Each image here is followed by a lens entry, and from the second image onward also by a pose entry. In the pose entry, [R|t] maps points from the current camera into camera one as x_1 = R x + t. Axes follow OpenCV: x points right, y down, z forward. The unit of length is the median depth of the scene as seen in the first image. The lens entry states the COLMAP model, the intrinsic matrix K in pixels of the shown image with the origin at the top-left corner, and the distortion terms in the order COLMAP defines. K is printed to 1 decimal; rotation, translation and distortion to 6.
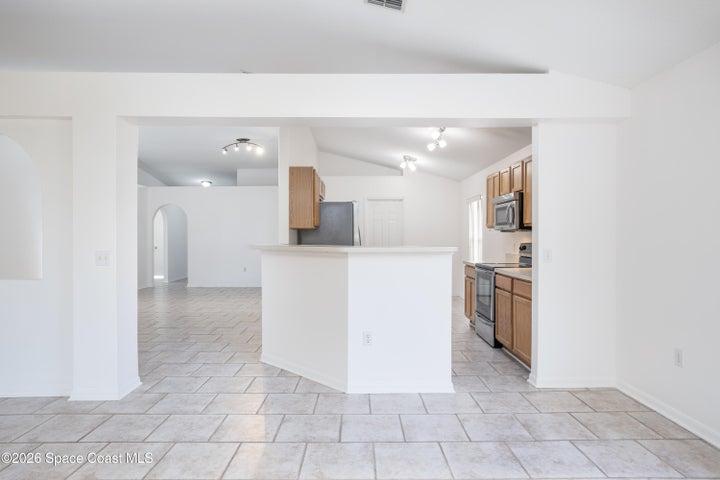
lens RADIAL K [[422.1, 0, 359.5], [0, 422.1, 240.7], [0, 0, 1]] dist [0.001457, 0.000548]
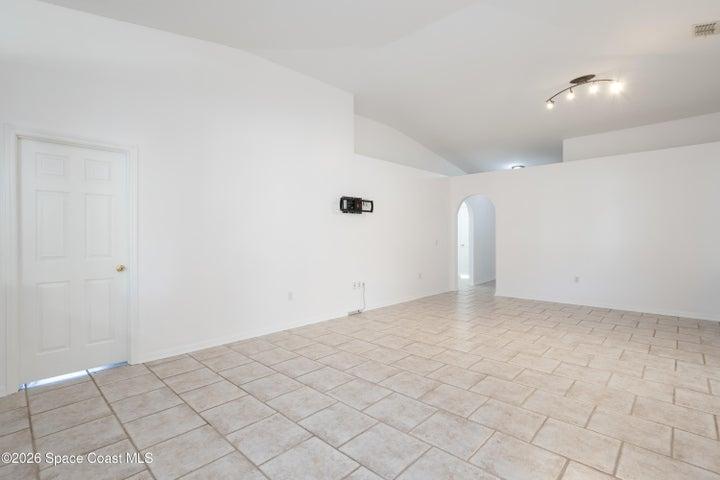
lens RADIAL K [[348.2, 0, 357.1], [0, 348.2, 235.5], [0, 0, 1]] dist [-0.006759, 0.000782]
pose [[0.719179, 0.001951, -0.694822, -0.141710], [0.006865, 0.999927, 0.009914, -0.013000], [0.694791, -0.011900, 0.719113, 0.354423]]
